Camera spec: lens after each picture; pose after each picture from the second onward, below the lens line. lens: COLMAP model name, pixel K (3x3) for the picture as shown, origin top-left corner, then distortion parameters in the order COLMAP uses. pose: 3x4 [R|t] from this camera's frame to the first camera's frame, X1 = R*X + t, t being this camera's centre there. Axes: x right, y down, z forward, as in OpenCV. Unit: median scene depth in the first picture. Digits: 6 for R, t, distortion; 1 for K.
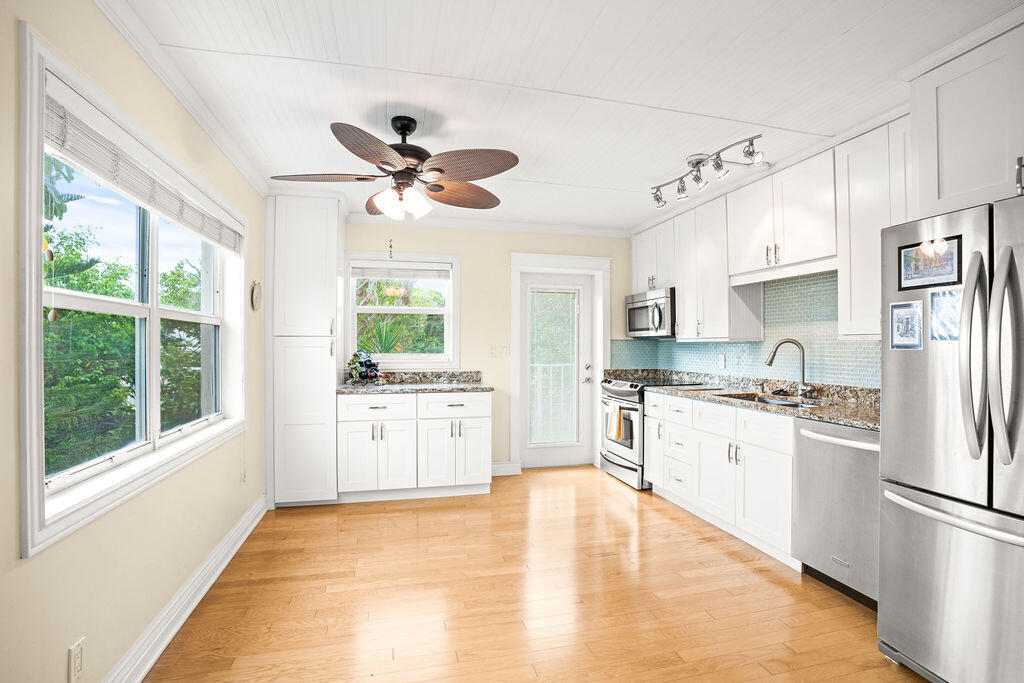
lens RADIAL K [[487.7, 0, 517.8], [0, 487.7, 338.1], [0, 0, 1]] dist [-0.073592, 0.029907]
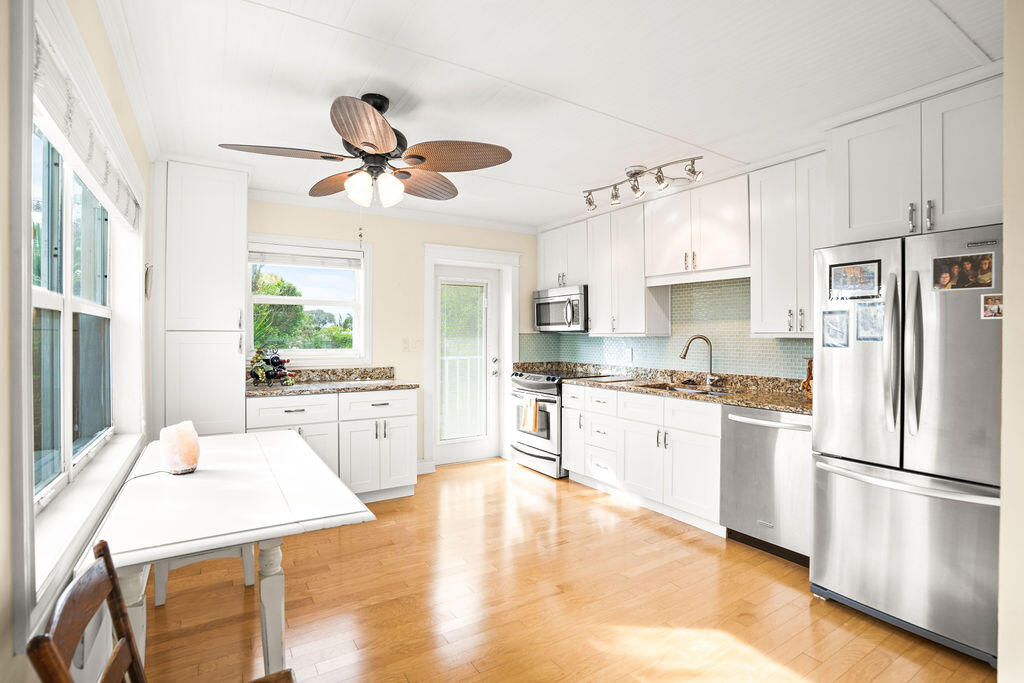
lens RADIAL K [[490.9, 0, 518.2], [0, 490.9, 329.5], [0, 0, 1]] dist [-0.076269, 0.032292]
pose [[0.951296, 0.004082, 0.308252, -0.168244], [-0.005285, 0.999981, 0.003066, -0.010797], [-0.308234, -0.004546, 0.951300, 0.025571]]
